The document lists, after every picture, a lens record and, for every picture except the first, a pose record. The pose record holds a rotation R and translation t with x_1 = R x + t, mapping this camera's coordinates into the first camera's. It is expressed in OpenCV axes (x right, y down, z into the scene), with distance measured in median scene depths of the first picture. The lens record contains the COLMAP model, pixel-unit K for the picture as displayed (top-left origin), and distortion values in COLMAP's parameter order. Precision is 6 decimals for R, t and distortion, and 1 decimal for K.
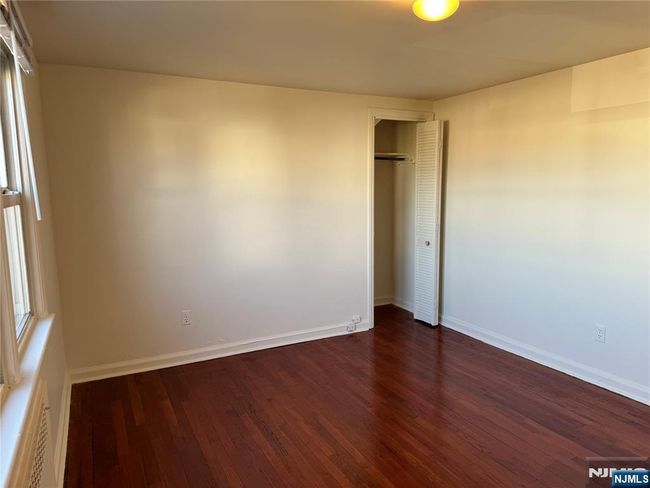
lens RADIAL K [[455.4, 0, 325.0], [0, 455.4, 244.0], [0, 0, 1]] dist [0.051463, -0.043508]
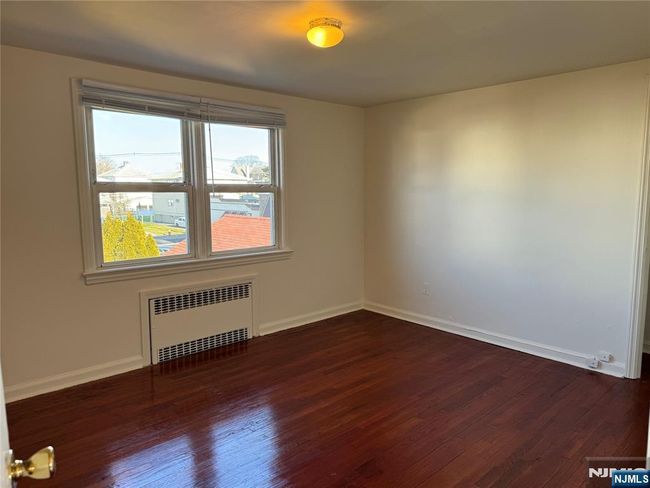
lens RADIAL K [[455.4, 0, 325.0], [0, 455.4, 244.0], [0, 0, 1]] dist [0.051463, -0.043508]
pose [[0.239753, 0.121995, -0.963138, 0.802513], [-0.119791, 0.988210, 0.095351, -0.045425], [0.963415, 0.092514, 0.251540, 0.401148]]
